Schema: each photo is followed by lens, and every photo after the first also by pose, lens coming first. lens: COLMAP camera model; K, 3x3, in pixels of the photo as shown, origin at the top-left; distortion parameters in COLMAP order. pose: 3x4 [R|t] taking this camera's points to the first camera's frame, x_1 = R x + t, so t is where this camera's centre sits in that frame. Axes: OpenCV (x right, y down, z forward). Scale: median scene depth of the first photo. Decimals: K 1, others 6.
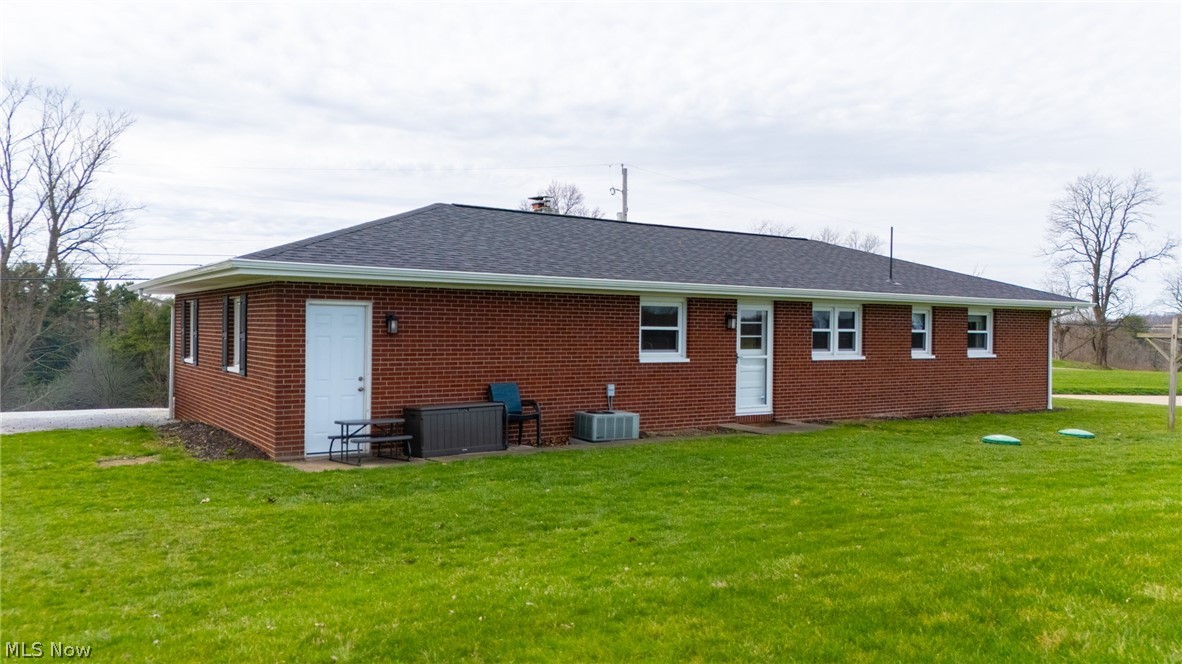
lens RADIAL K [[871.1, 0, 598.0], [0, 871.1, 329.9], [0, 0, 1]] dist [0.050289, -0.003751]
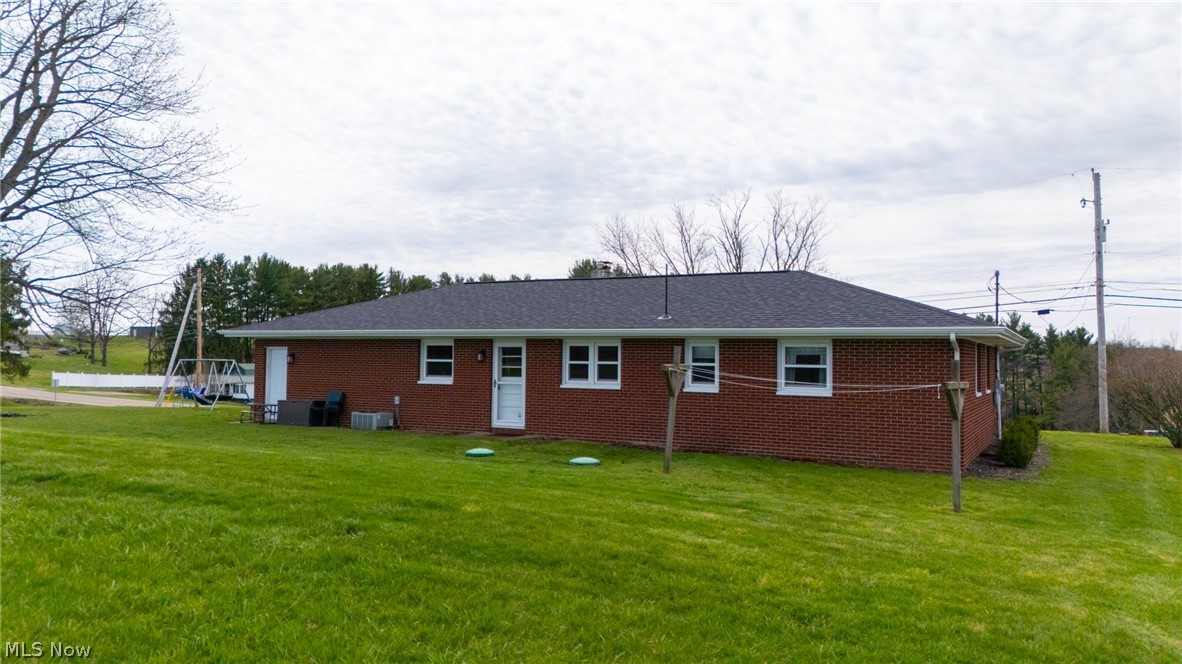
lens RADIAL K [[871.1, 0, 598.0], [0, 871.1, 329.9], [0, 0, 1]] dist [0.050289, -0.003751]
pose [[0.453936, -0.037908, -0.890227, 1.354819], [-0.009265, 0.998840, -0.047258, 0.012279], [0.890986, 0.029700, 0.453059, 0.523612]]
